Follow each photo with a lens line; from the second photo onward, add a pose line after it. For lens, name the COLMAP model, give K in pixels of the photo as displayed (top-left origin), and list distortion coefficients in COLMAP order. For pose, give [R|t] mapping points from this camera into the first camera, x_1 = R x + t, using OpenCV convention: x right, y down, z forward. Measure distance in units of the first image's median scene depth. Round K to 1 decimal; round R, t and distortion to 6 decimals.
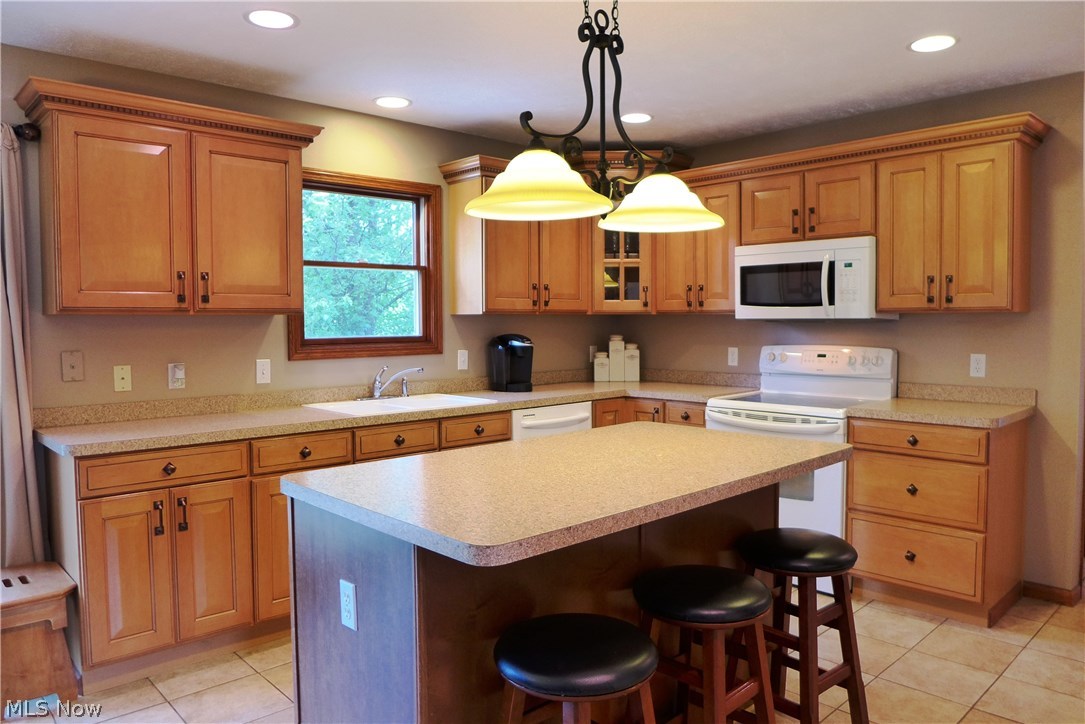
lens RADIAL K [[756.3, 0, 542.5], [0, 756.3, 362.0], [0, 0, 1]] dist [-0.061986, 0.030417]
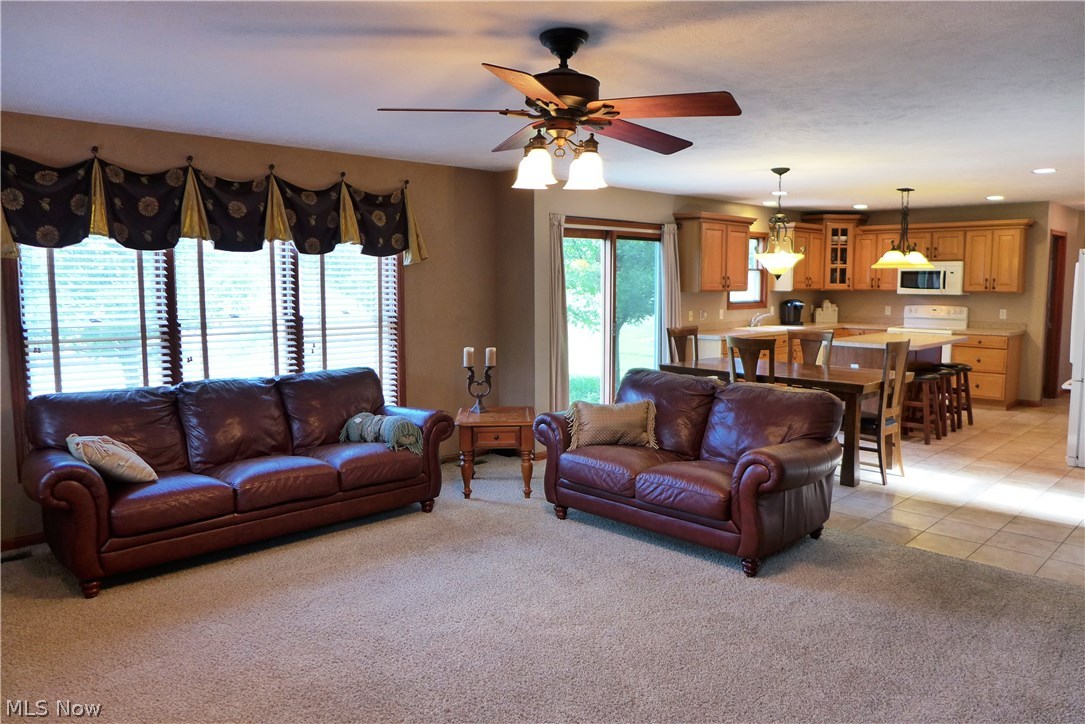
lens RADIAL K [[756.3, 0, 542.5], [0, 756.3, 362.0], [0, 0, 1]] dist [-0.061986, 0.030417]
pose [[0.999924, 0.003155, 0.011907, -0.892235], [-0.003789, 0.998555, 0.053611, 0.034222], [-0.011721, -0.053652, 0.998491, -1.330337]]
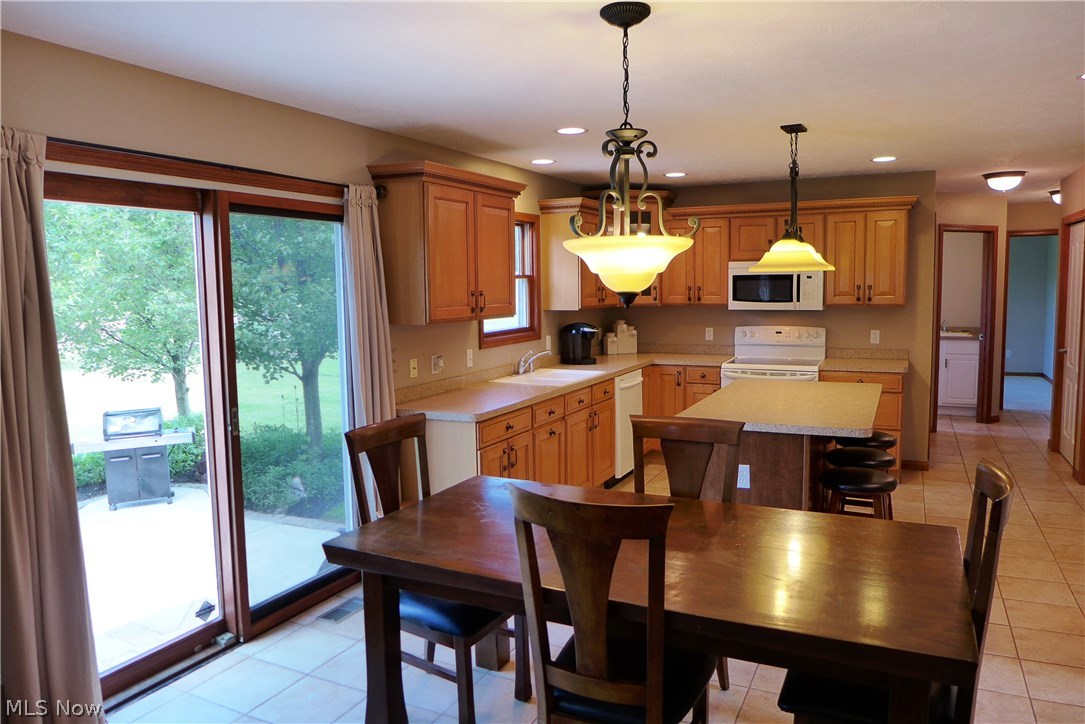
lens RADIAL K [[756.3, 0, 542.5], [0, 756.3, 362.0], [0, 0, 1]] dist [-0.061986, 0.030417]
pose [[0.936298, -0.045028, 0.348307, -0.656934], [0.029064, 0.998279, 0.050925, -0.042537], [-0.350001, -0.037558, 0.935996, -0.303054]]
